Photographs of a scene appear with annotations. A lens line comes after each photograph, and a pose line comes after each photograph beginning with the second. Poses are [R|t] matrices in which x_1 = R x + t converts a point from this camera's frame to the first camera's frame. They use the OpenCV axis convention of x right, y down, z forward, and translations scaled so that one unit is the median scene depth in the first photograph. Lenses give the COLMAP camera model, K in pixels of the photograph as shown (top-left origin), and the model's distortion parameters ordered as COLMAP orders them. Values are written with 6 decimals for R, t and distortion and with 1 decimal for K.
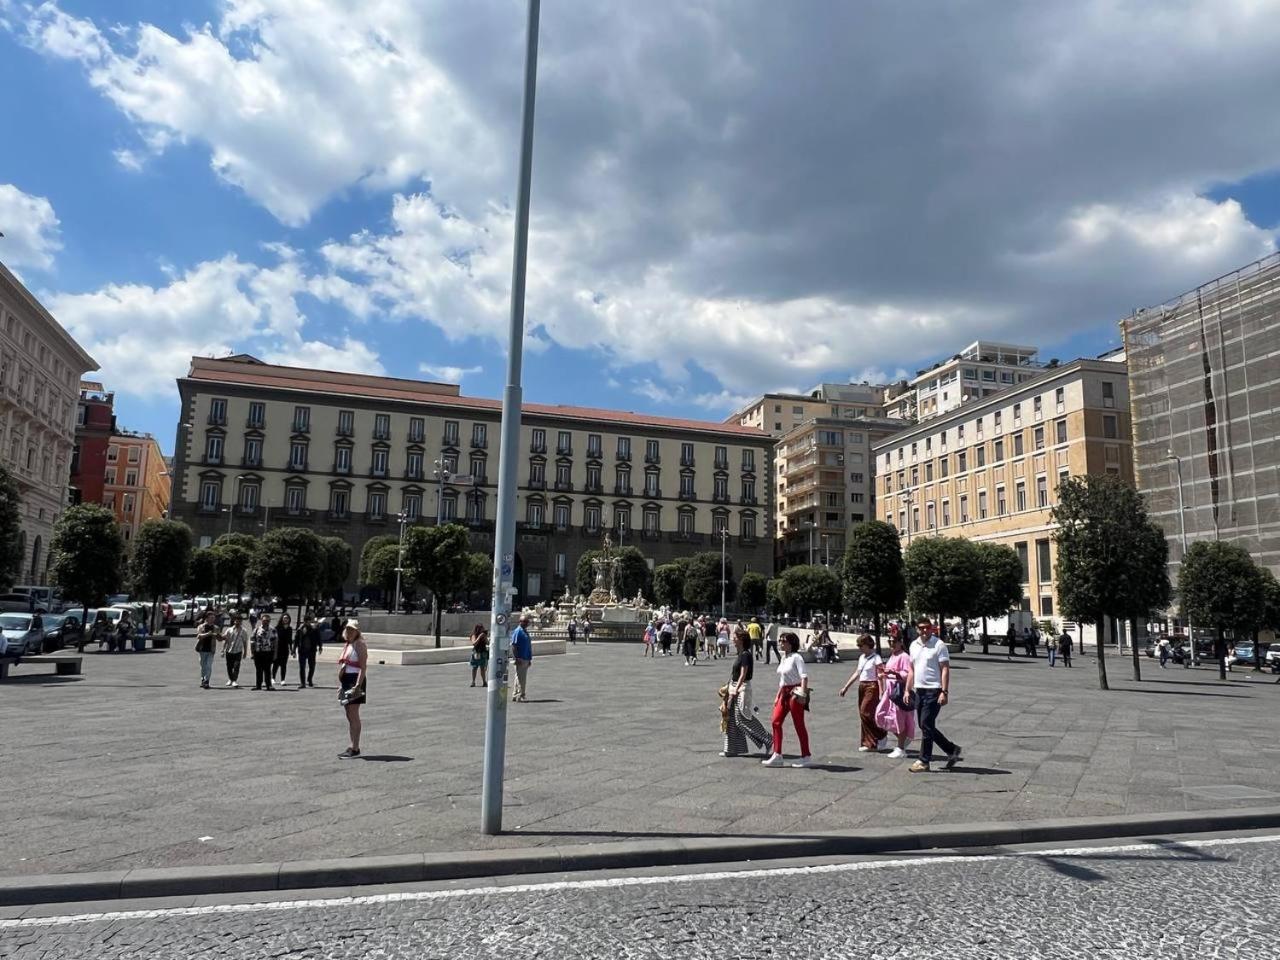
lens RADIAL K [[886.3, 0, 640.0], [0, 886.3, 480.0], [0, 0, 1]] dist [-0.004483, 0.003880]
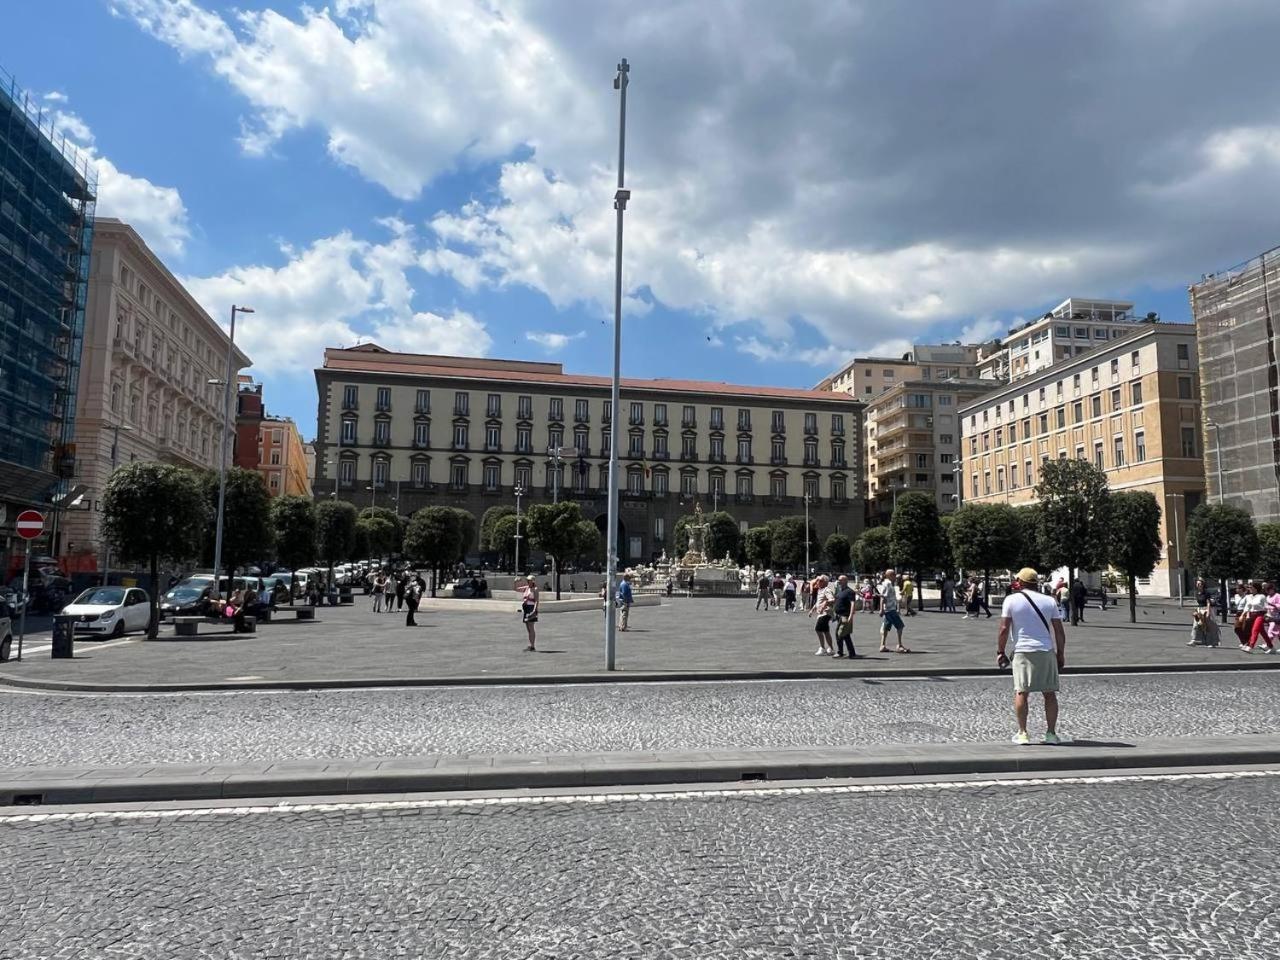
lens RADIAL K [[886.3, 0, 640.0], [0, 886.3, 480.0], [0, 0, 1]] dist [-0.004483, 0.003880]
pose [[0.992608, -0.022818, -0.119199, 0.015260], [0.028144, 0.998670, 0.043192, -0.009936], [0.118055, -0.046228, 0.991930, -0.064065]]
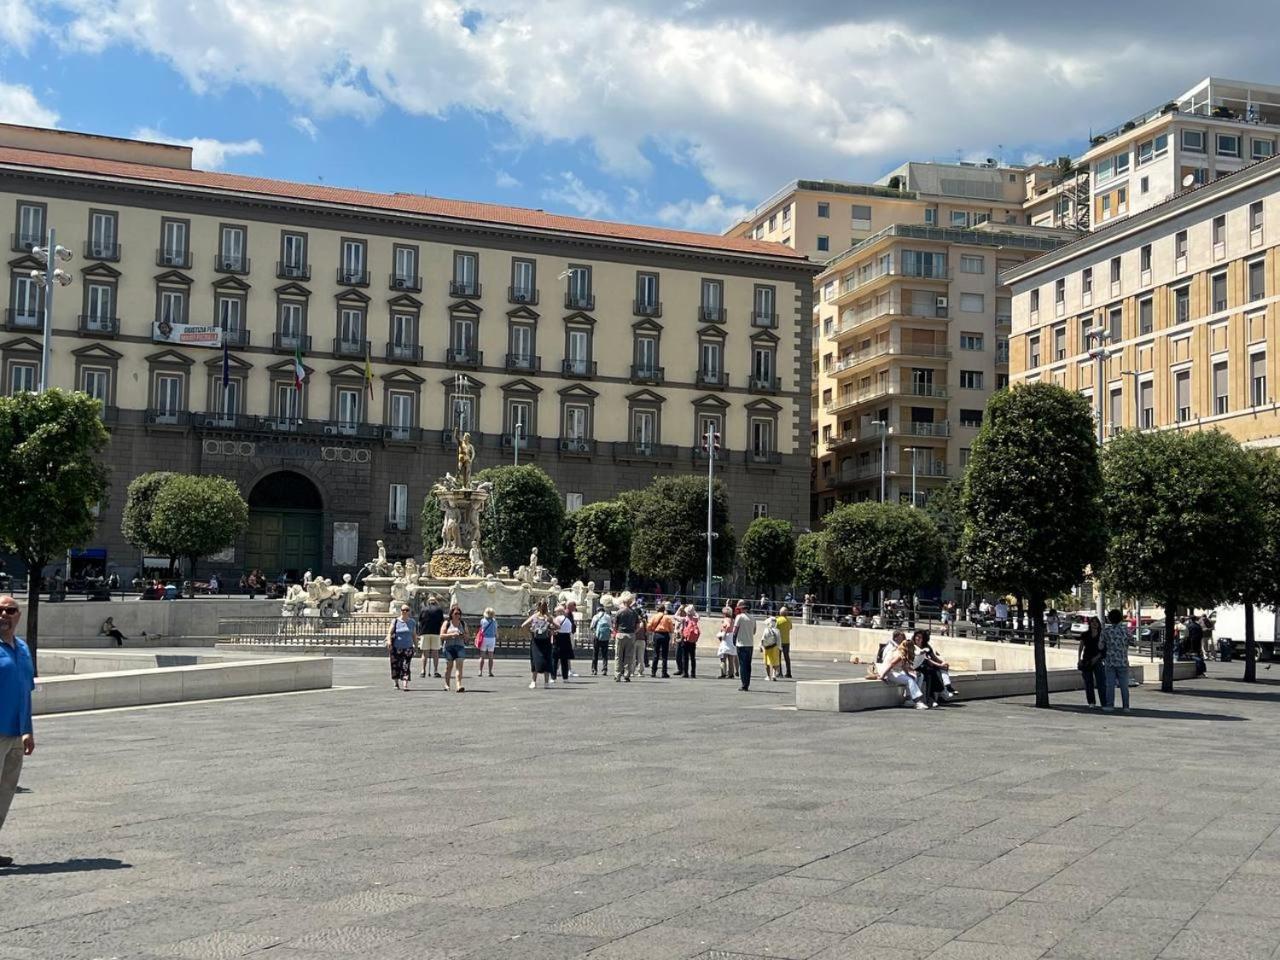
lens RADIAL K [[1579.4, 0, 657.8], [0, 1579.4, 478.6], [0, 0, 1]] dist [0.154287, -0.473620]
pose [[0.998650, 0.002422, 0.051886, 0.012229], [-0.006207, 0.997319, 0.072917, 0.011984], [-0.051570, -0.073141, 0.995987, 0.074518]]
